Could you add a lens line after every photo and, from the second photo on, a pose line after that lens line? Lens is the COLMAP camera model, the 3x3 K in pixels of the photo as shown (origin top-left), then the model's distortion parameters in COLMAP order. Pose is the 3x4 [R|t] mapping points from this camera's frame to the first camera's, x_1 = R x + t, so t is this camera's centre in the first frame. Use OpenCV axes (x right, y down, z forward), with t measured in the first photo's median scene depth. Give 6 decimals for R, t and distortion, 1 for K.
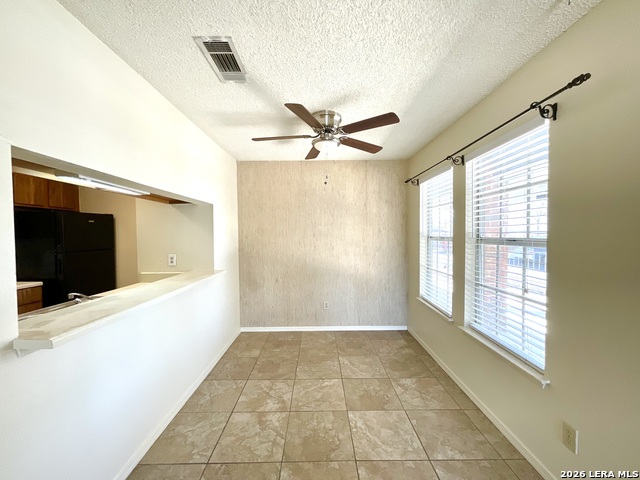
lens RADIAL K [[257.1, 0, 319.1], [0, 257.1, 240.5], [0, 0, 1]] dist [0.002150, 0.000297]
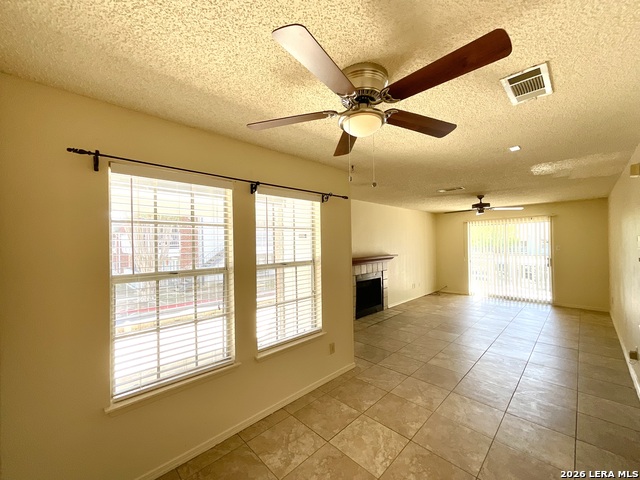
lens RADIAL K [[257.1, 0, 319.3], [0, 257.1, 244.2], [0, 0, 1]] dist [0.002150, 0.000297]
pose [[-0.697429, 0.027101, 0.716141, -0.224651], [0.048484, 0.998780, 0.009421, -0.063590], [-0.715012, 0.041292, -0.697892, 1.021835]]
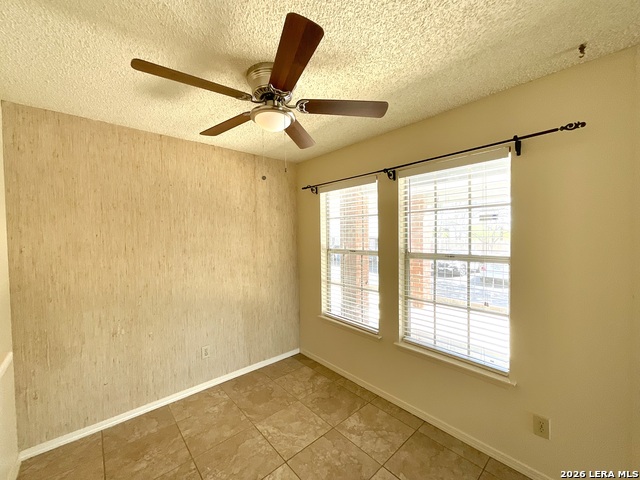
lens RADIAL K [[257.1, 0, 317.1], [0, 257.1, 241.1], [0, 0, 1]] dist [0.002150, 0.000297]
pose [[0.751589, -0.016112, 0.659435, -0.221166], [0.023872, 0.999711, -0.002782, -0.041883], [-0.659200, 0.017833, 0.751756, 0.305291]]
